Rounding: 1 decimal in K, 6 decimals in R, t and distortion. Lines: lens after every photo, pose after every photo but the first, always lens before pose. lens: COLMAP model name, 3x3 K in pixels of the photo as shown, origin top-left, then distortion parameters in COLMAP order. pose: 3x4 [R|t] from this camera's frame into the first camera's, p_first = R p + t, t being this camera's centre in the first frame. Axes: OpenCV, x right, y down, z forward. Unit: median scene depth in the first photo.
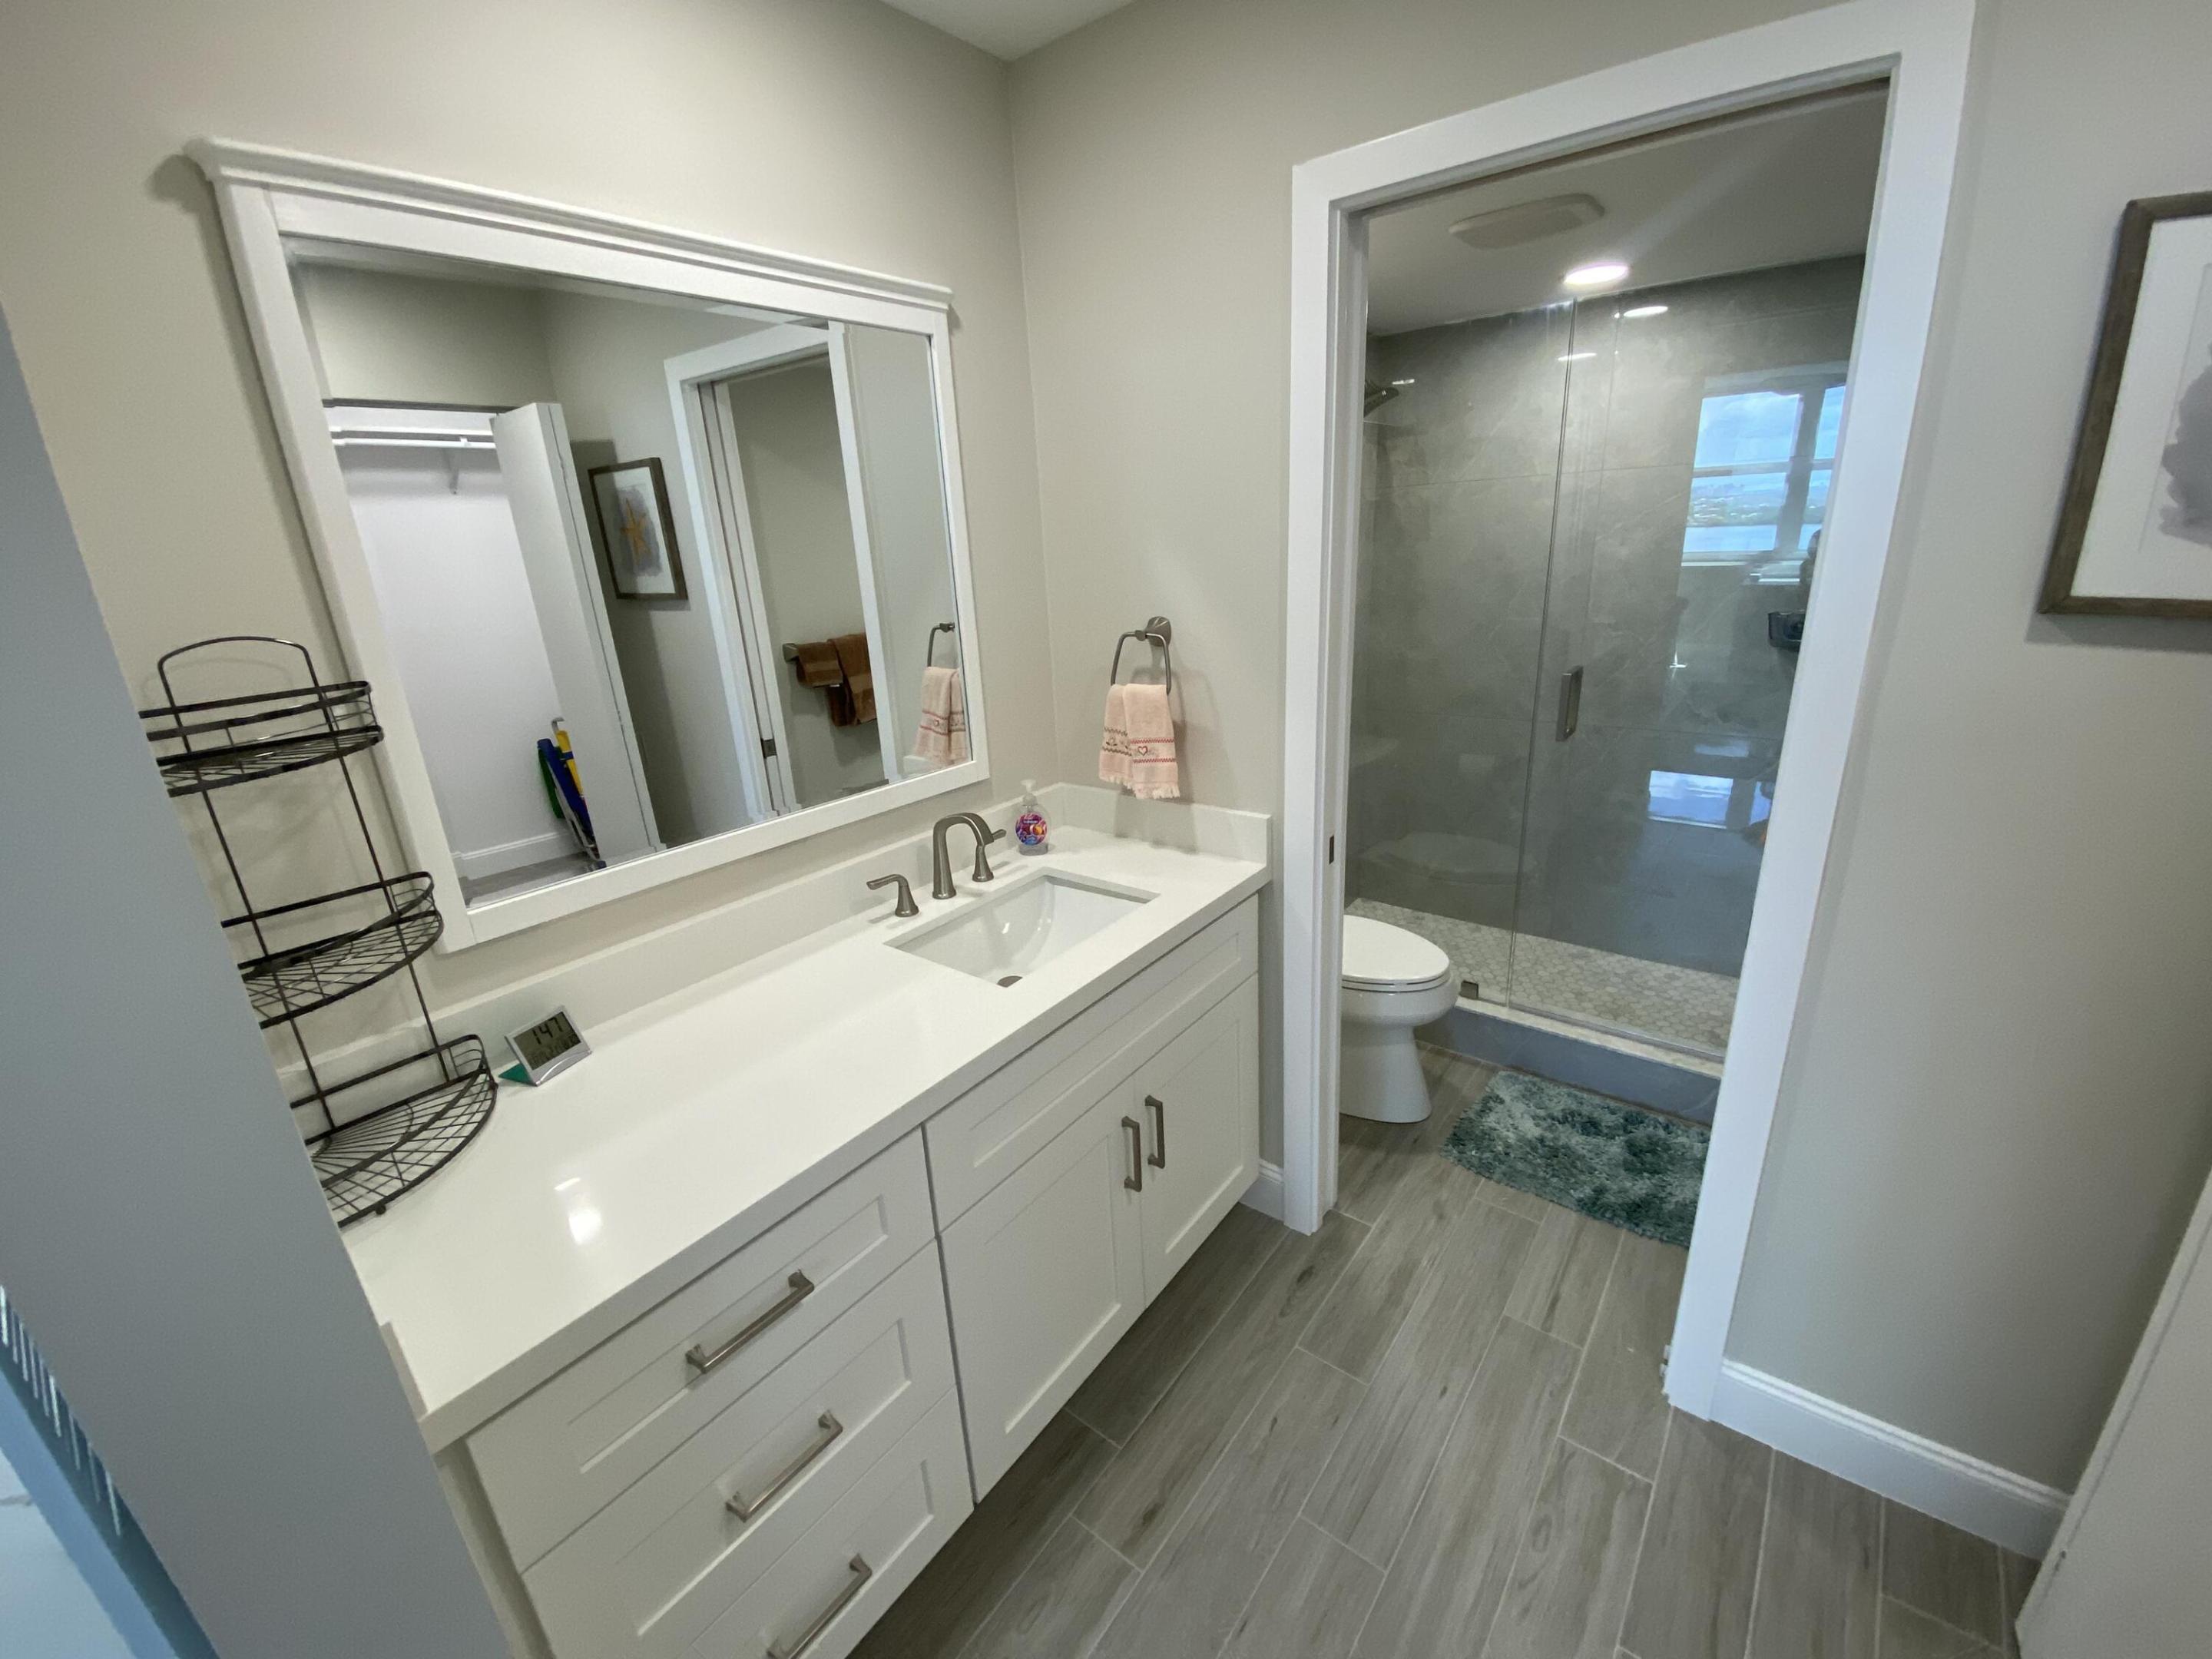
lens RADIAL K [[895.7, 0, 1087.4], [0, 895.7, 832.2], [0, 0, 1]] dist [0.012050, -0.016159]
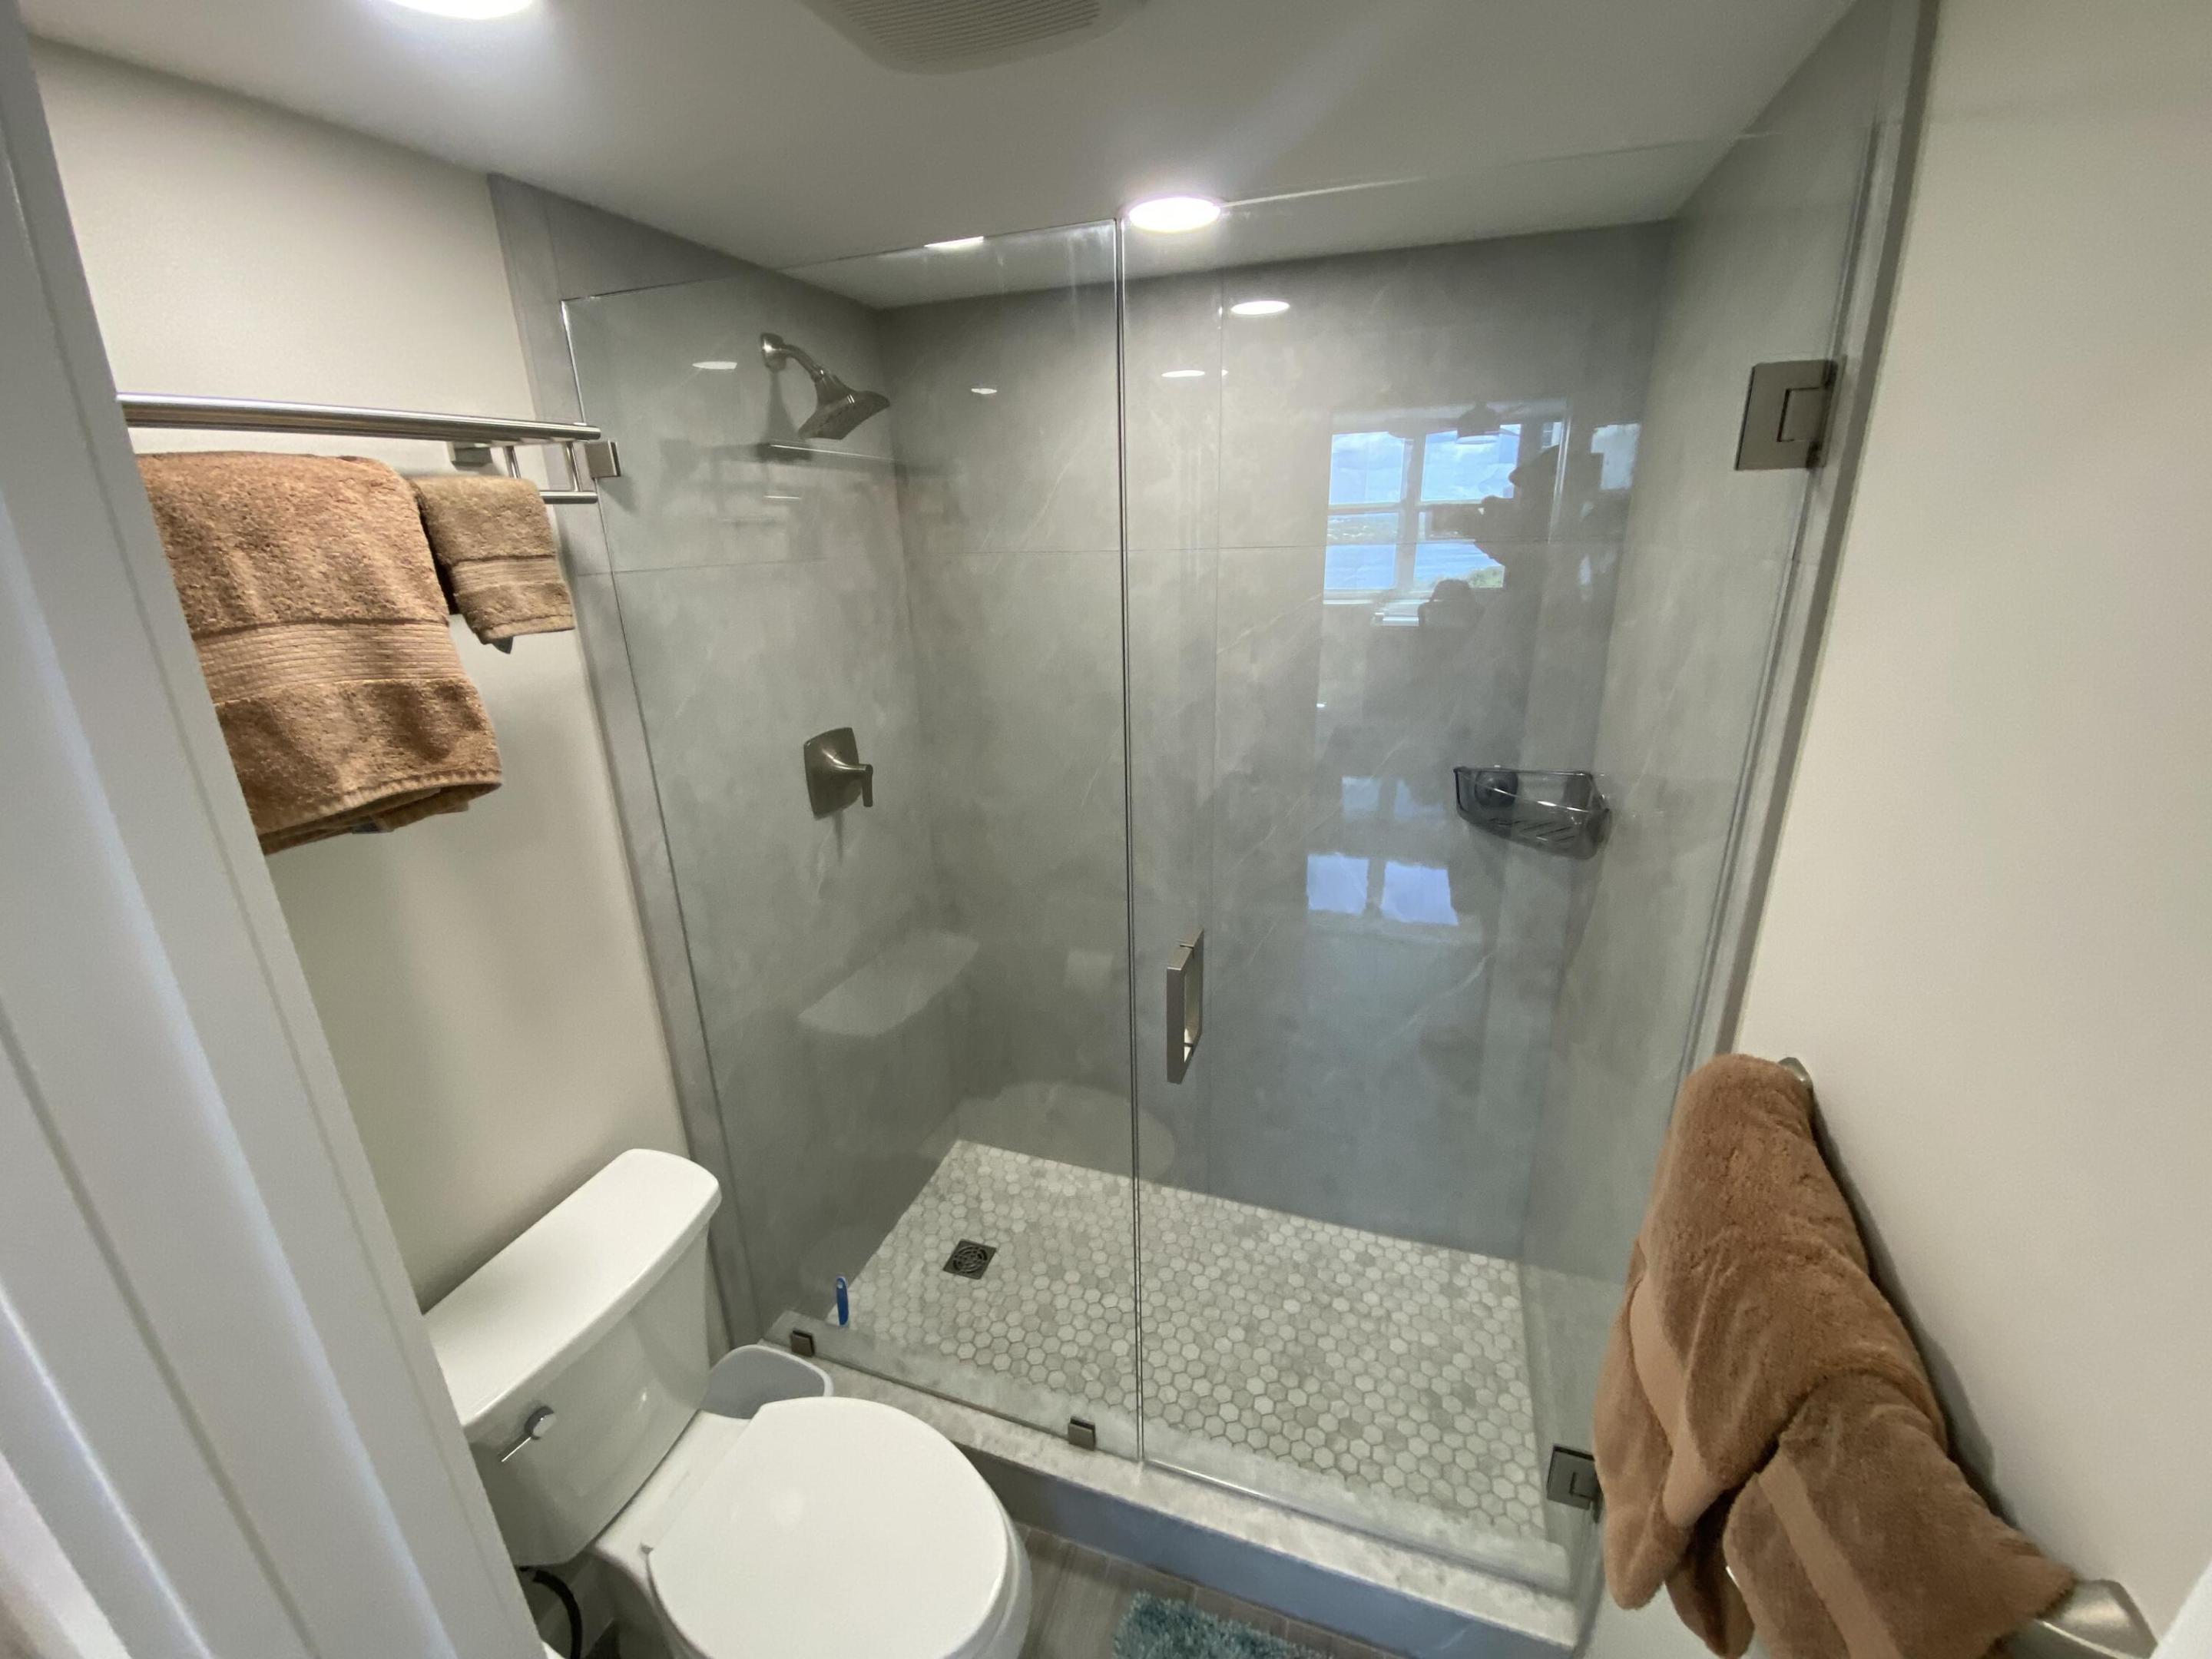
lens RADIAL K [[895.7, 0, 1092.6], [0, 895.7, 833.9], [0, 0, 1]] dist [0.012050, -0.016159]
pose [[0.943333, -0.078441, 0.322443, 0.407785], [0.080275, 0.996744, 0.007628, -0.323103], [-0.321991, 0.018689, 0.946558, 0.648948]]
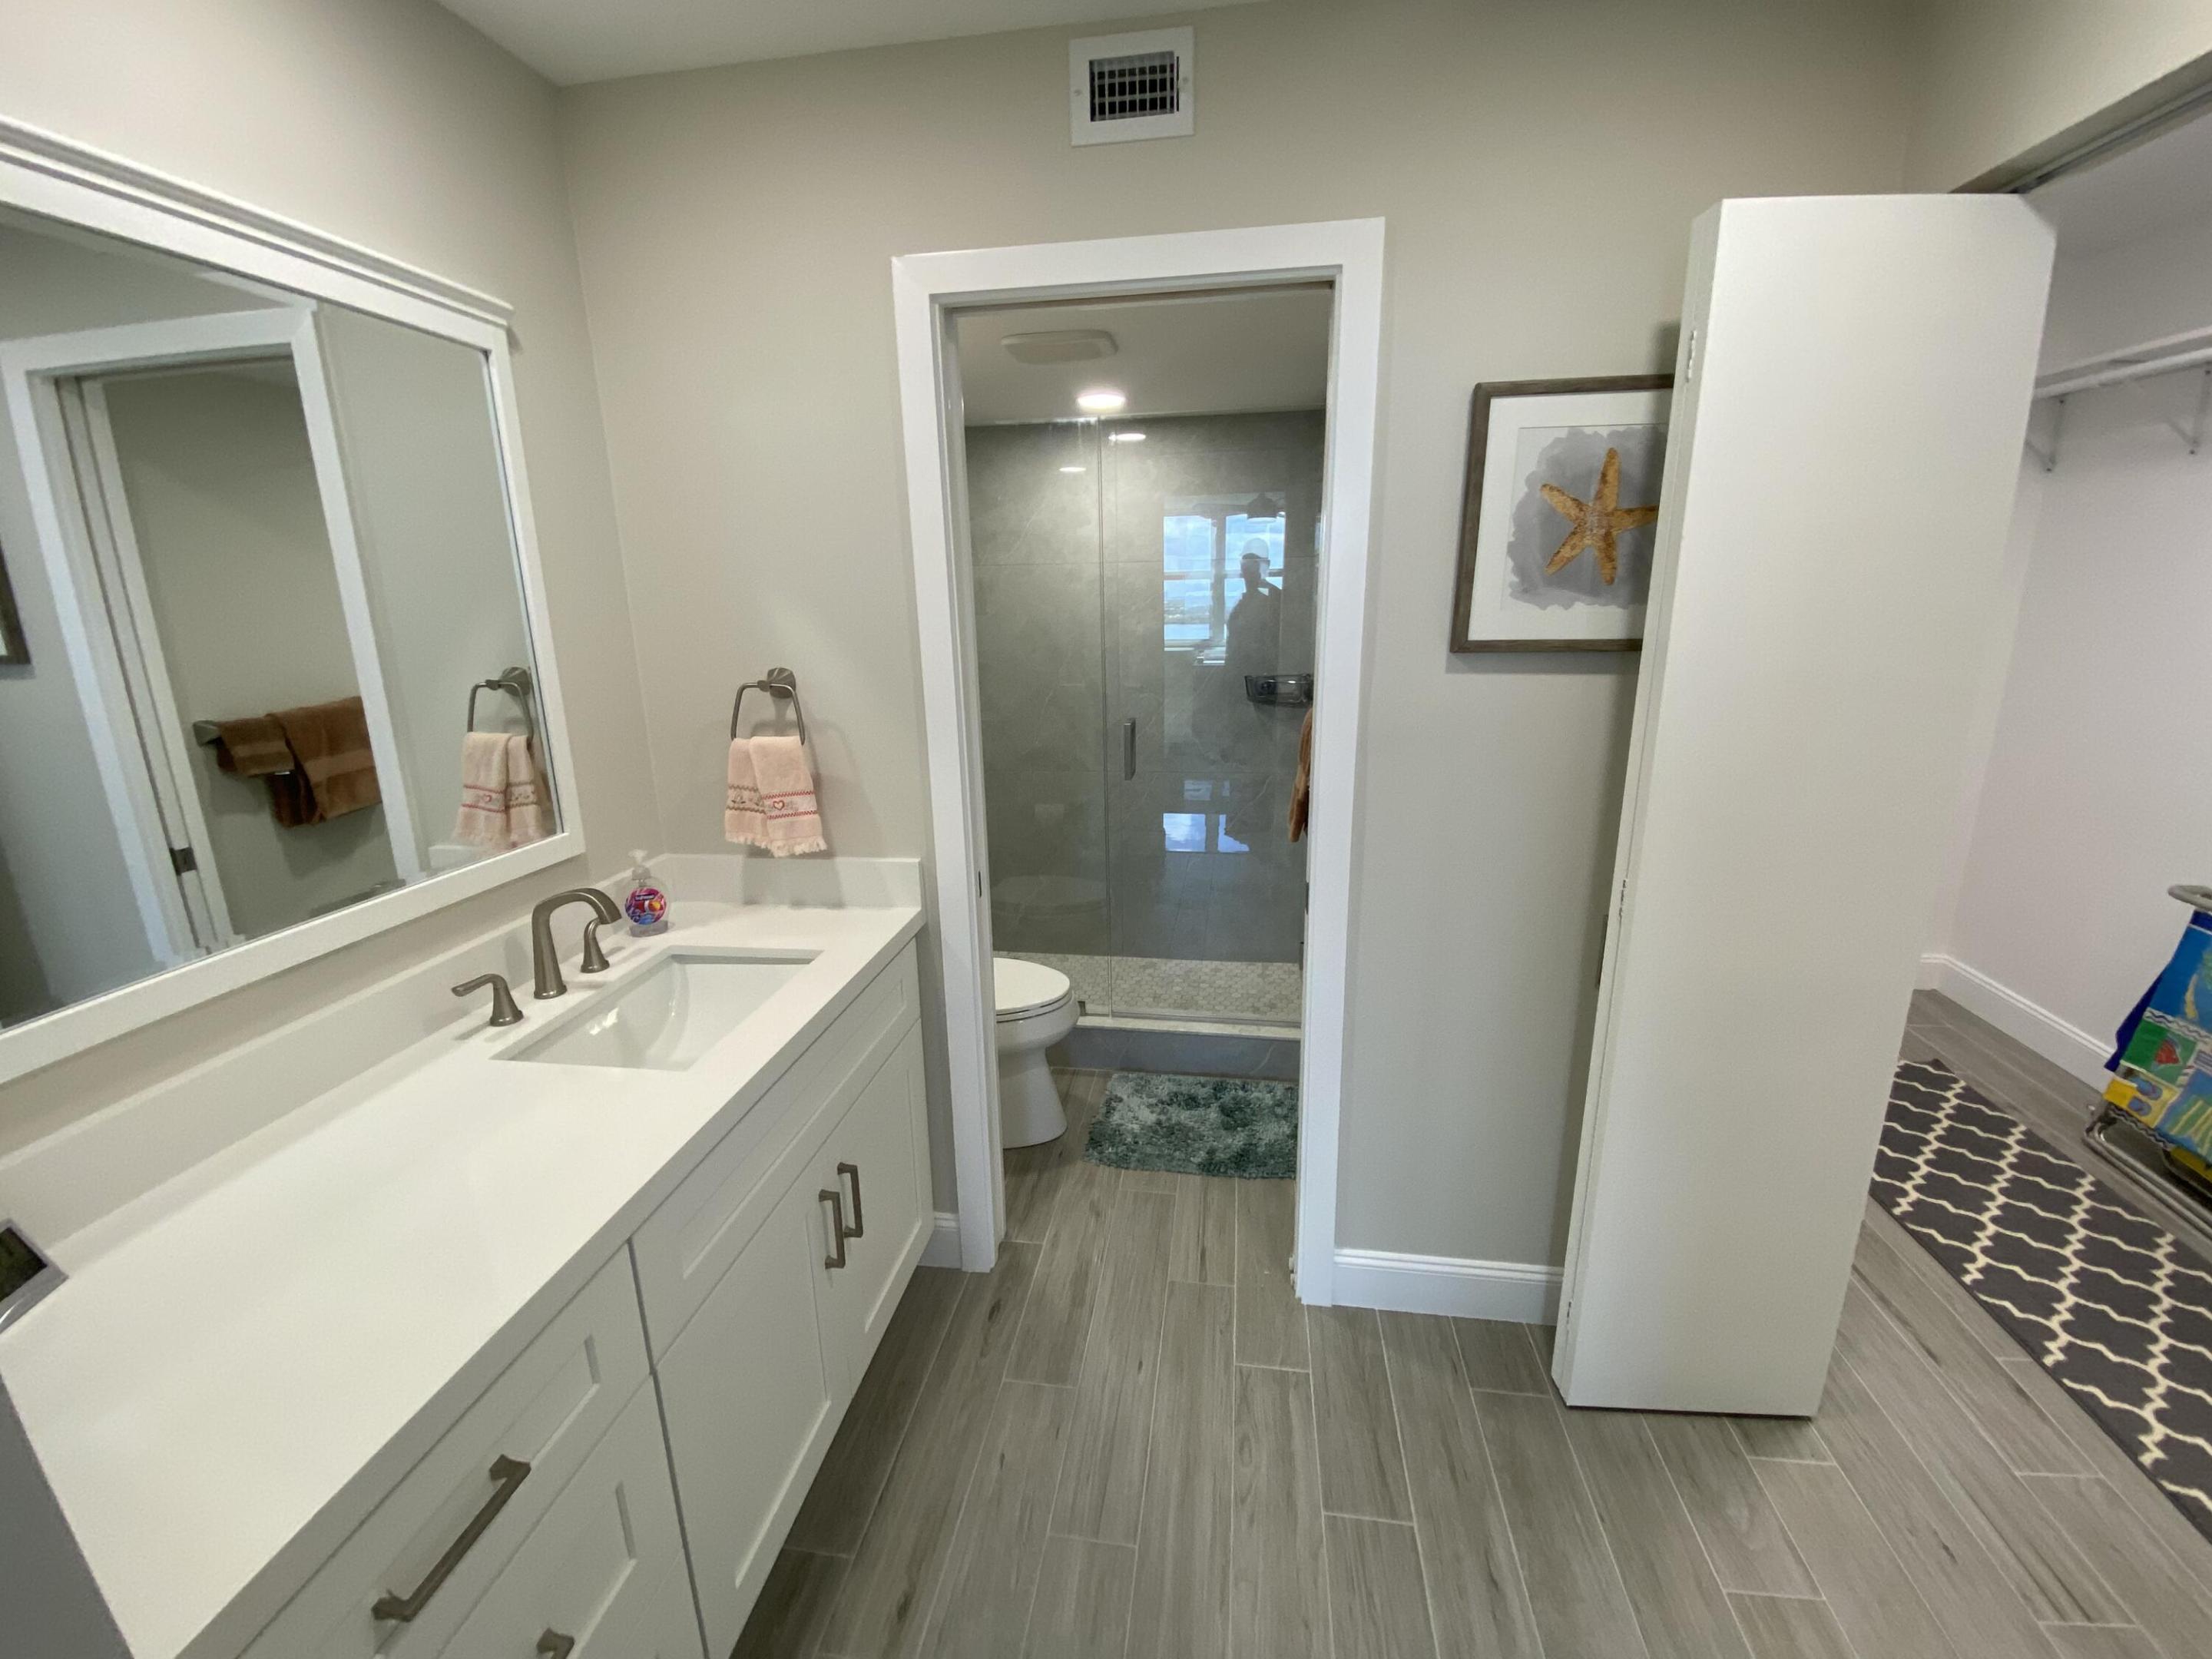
lens RADIAL K [[895.7, 0, 1094.5], [0, 895.7, 833.2], [0, 0, 1]] dist [0.012050, -0.016159]
pose [[0.866145, -0.084776, 0.492550, -0.120538], [0.127548, 0.990370, -0.053833, 0.032371], [-0.483243, 0.109451, 0.868618, 0.008694]]
